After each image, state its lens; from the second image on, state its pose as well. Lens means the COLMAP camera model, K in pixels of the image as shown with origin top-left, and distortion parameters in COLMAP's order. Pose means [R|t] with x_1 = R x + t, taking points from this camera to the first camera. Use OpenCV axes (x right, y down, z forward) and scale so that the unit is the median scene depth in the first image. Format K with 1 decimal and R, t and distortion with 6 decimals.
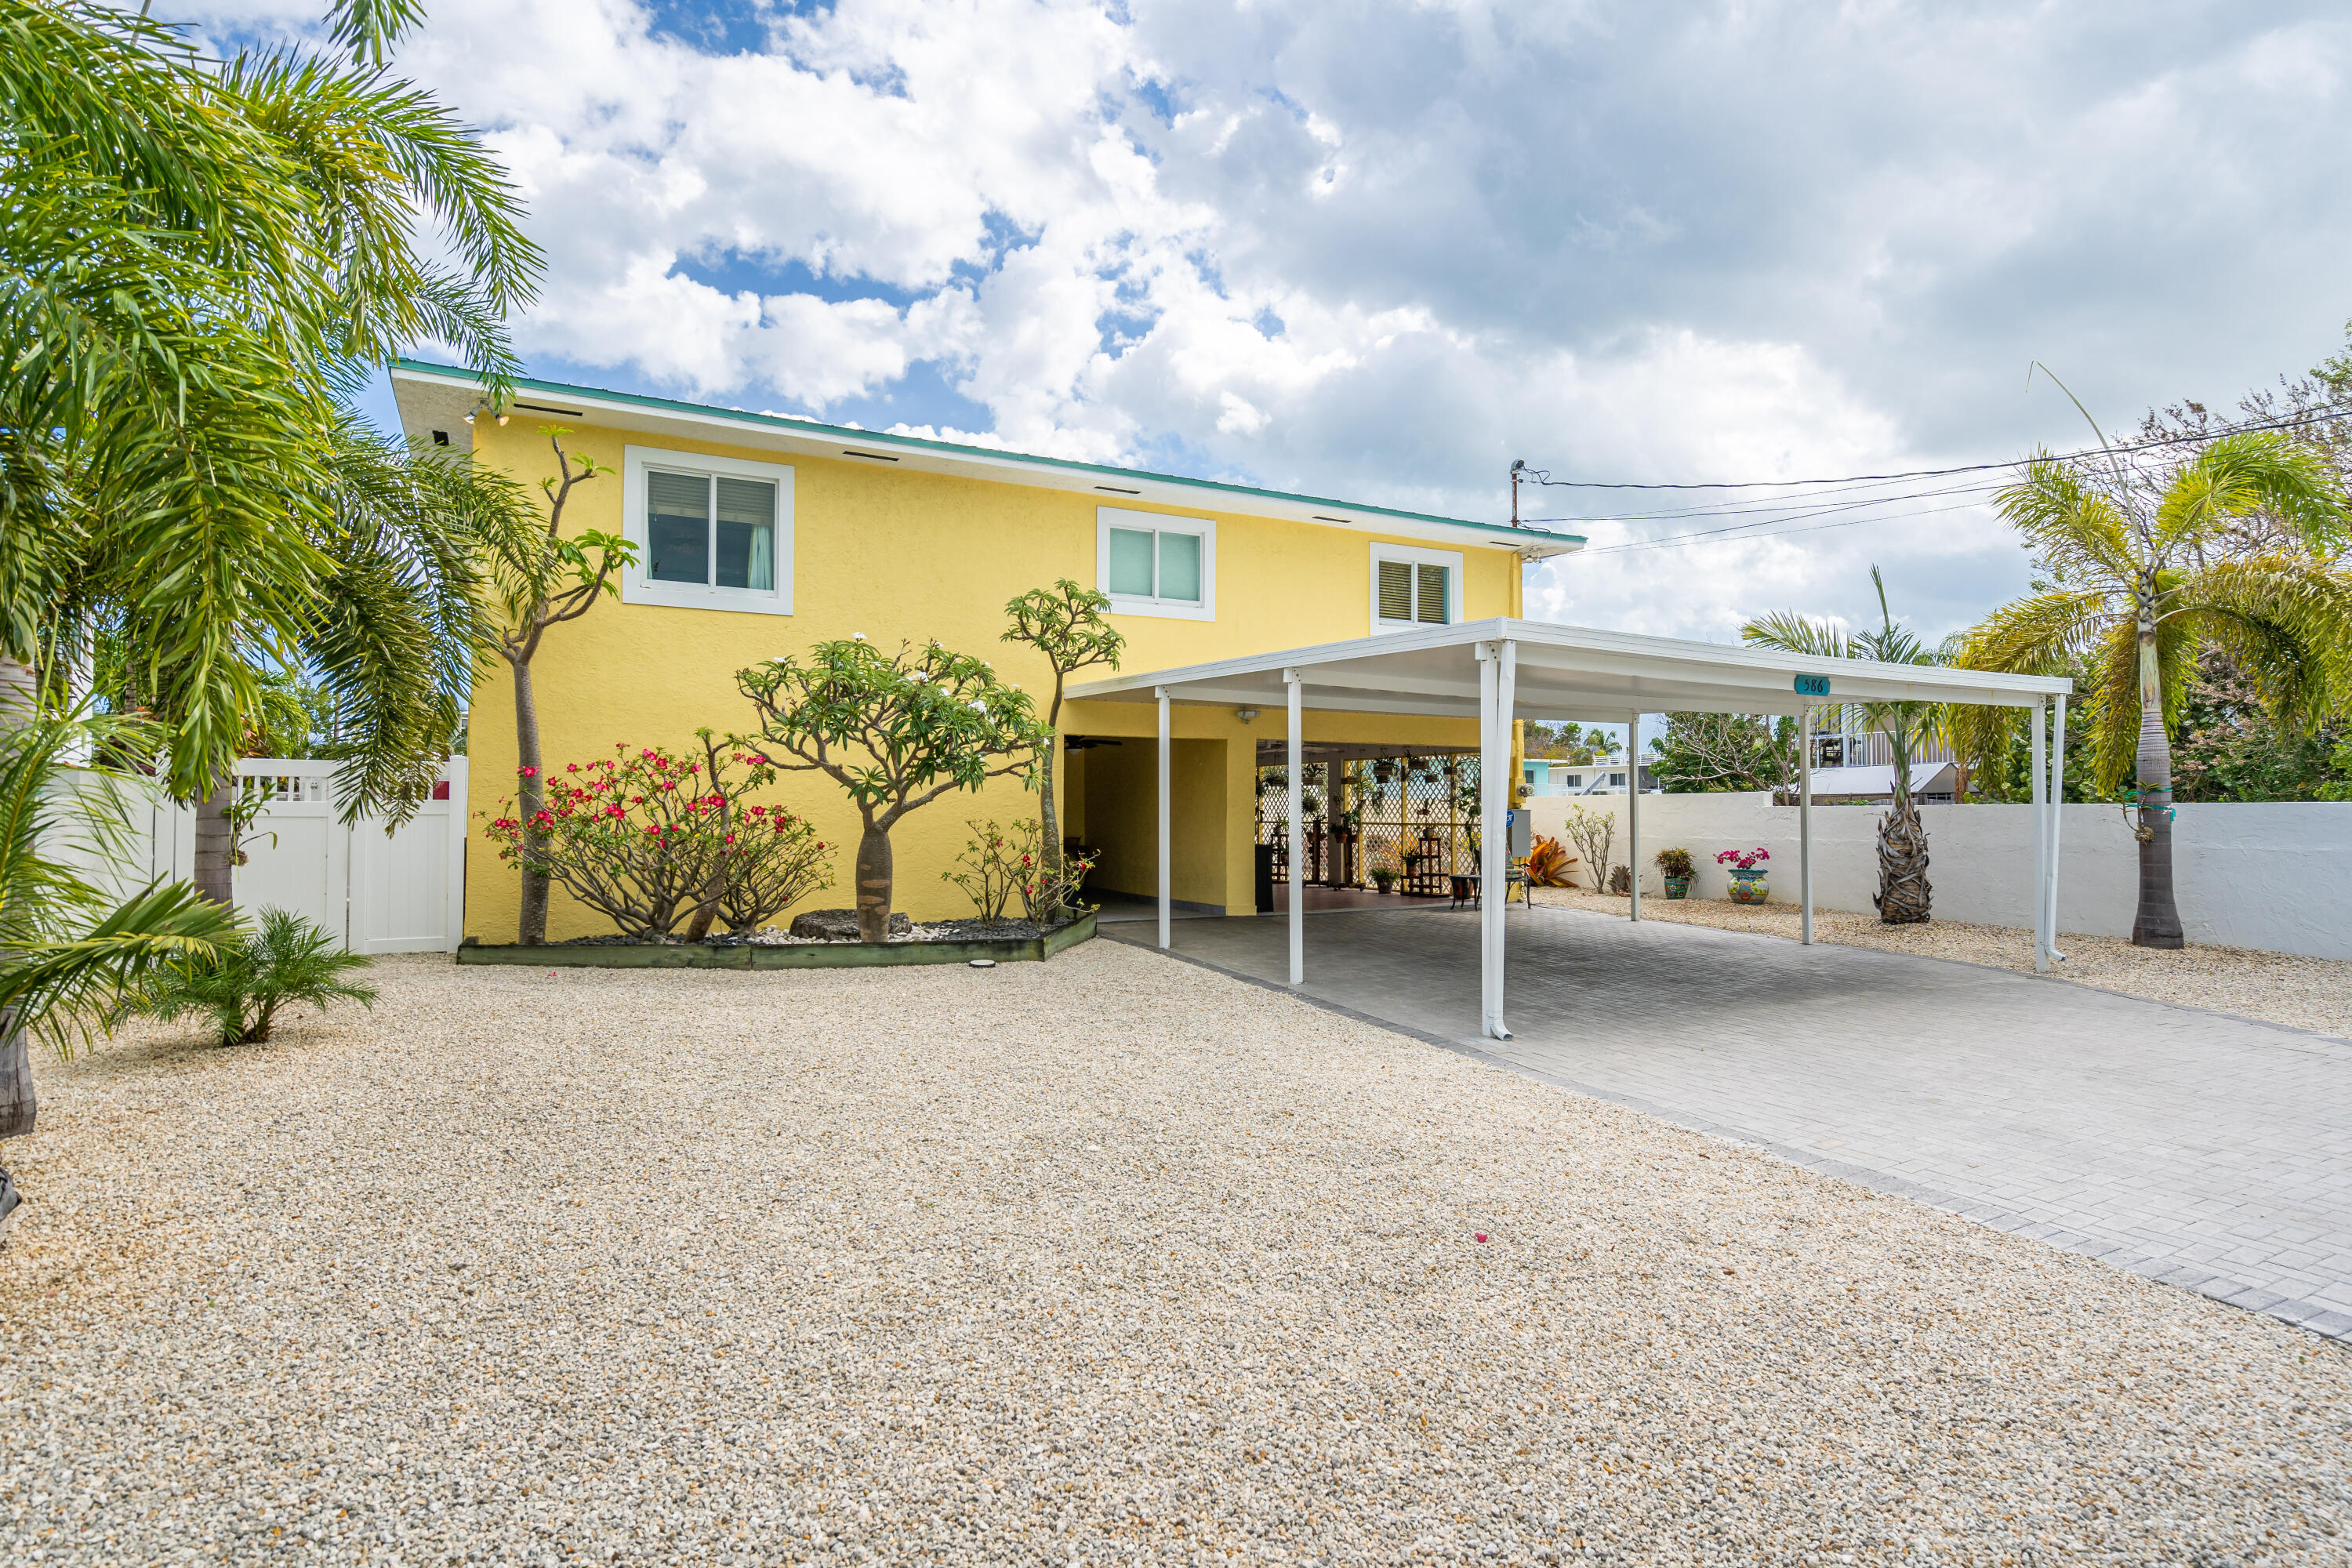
lens RADIAL K [[1249.0, 0, 1176.0], [0, 1249.0, 784.0], [0, 0, 1]] dist [-0.000314, -0.000019]
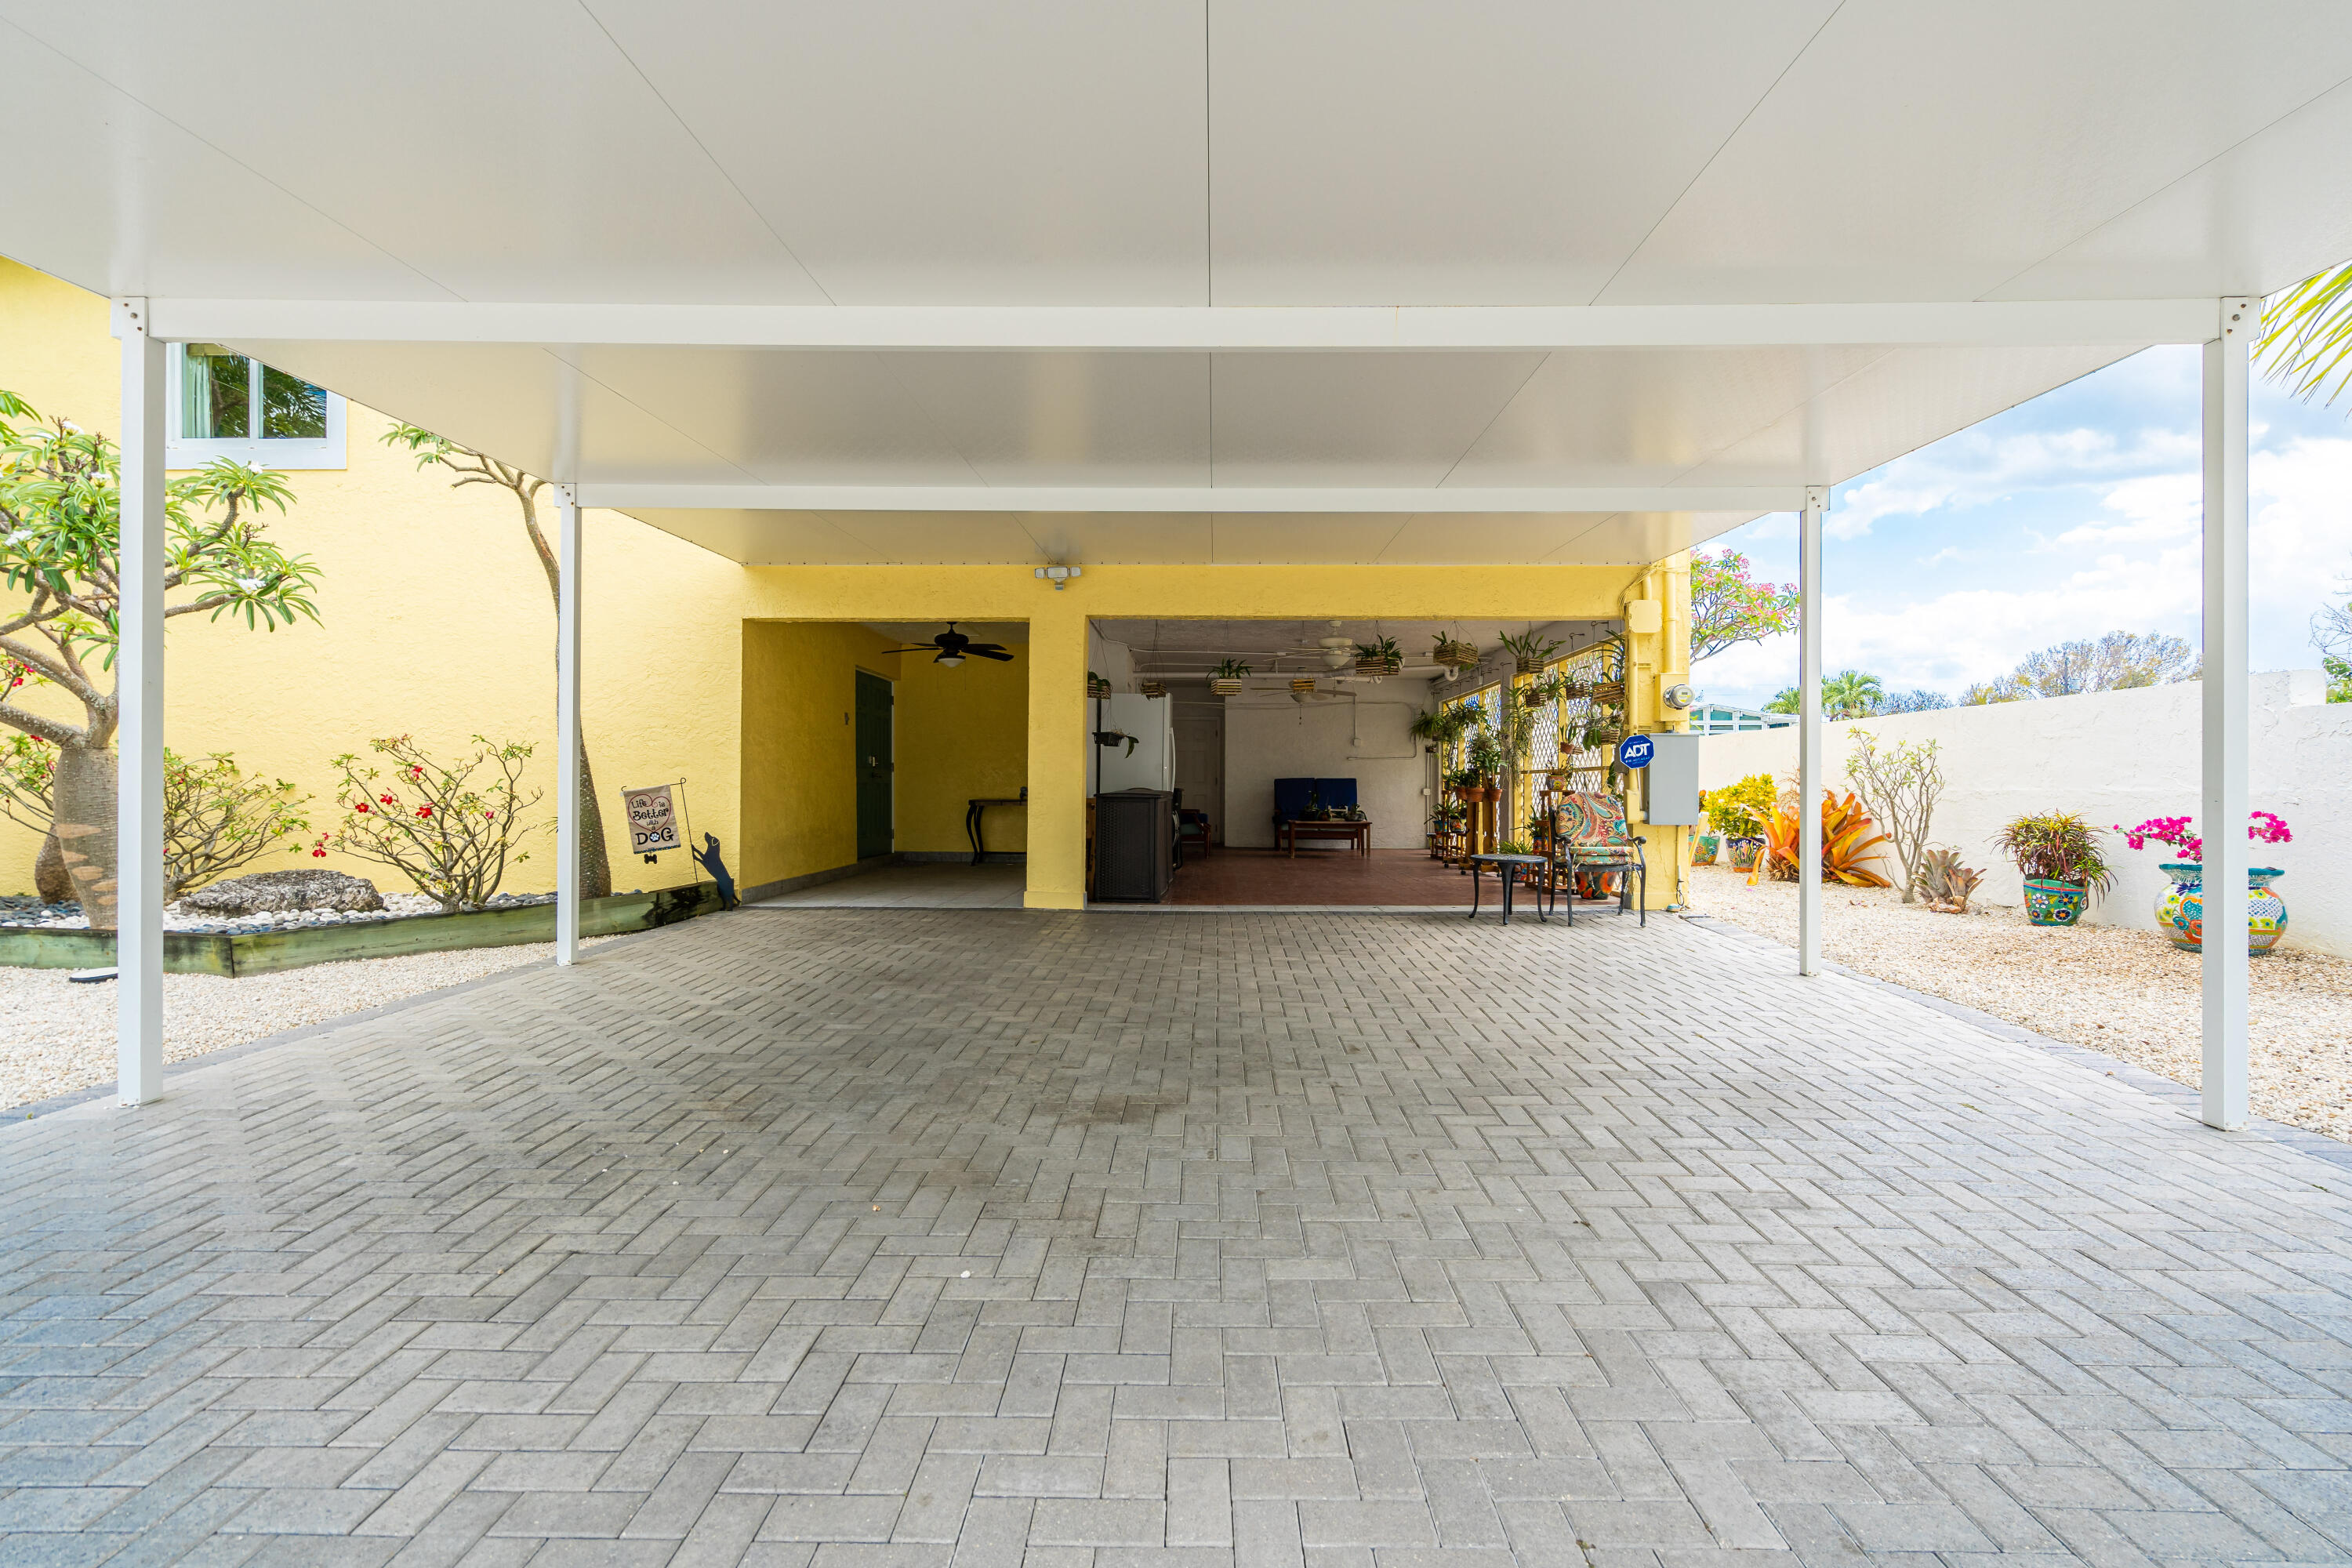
lens RADIAL K [[1079.6, 0, 1176.0], [0, 1079.6, 784.0], [0, 0, 1]] dist [-0.002668, -0.000051]
pose [[0.869104, 0.002537, -0.494622, 0.319283], [0.006976, 0.999825, 0.017385, 0.032229], [0.494579, -0.018560, 0.868934, 0.508956]]
